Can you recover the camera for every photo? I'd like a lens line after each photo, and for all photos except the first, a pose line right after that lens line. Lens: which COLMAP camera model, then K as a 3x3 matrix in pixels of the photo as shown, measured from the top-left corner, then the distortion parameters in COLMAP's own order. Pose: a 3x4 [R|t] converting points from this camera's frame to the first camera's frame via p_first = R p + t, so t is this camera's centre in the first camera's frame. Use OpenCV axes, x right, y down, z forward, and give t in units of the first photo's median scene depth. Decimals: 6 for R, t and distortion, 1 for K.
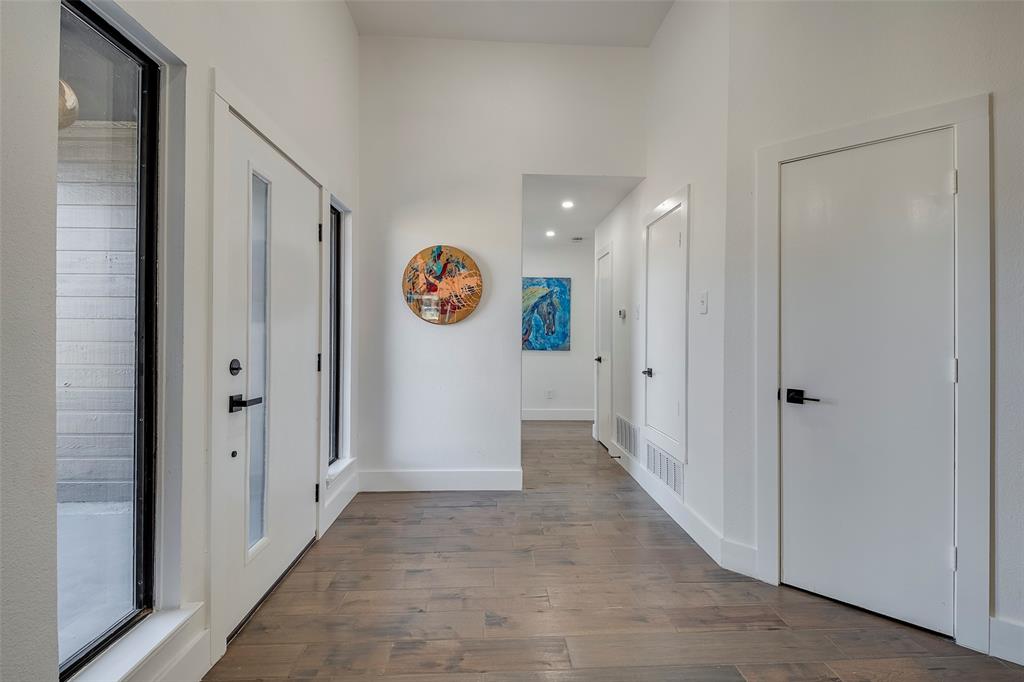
lens RADIAL K [[452.6, 0, 515.3], [0, 452.6, 333.5], [0, 0, 1]] dist [0.048686, -0.032761]
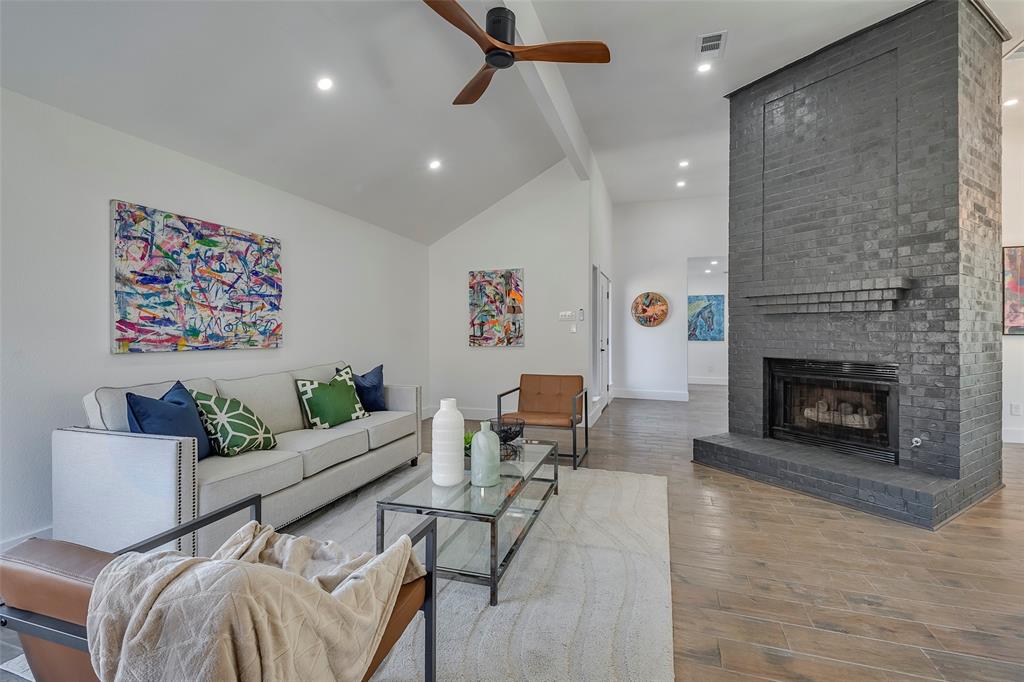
lens RADIAL K [[452.6, 0, 515.3], [0, 452.6, 333.5], [0, 0, 1]] dist [0.048686, -0.032761]
pose [[0.932452, -0.008214, -0.361201, 0.032569], [0.010415, 0.999937, 0.004148, -0.004243], [0.361144, -0.007630, 0.932479, -1.340162]]
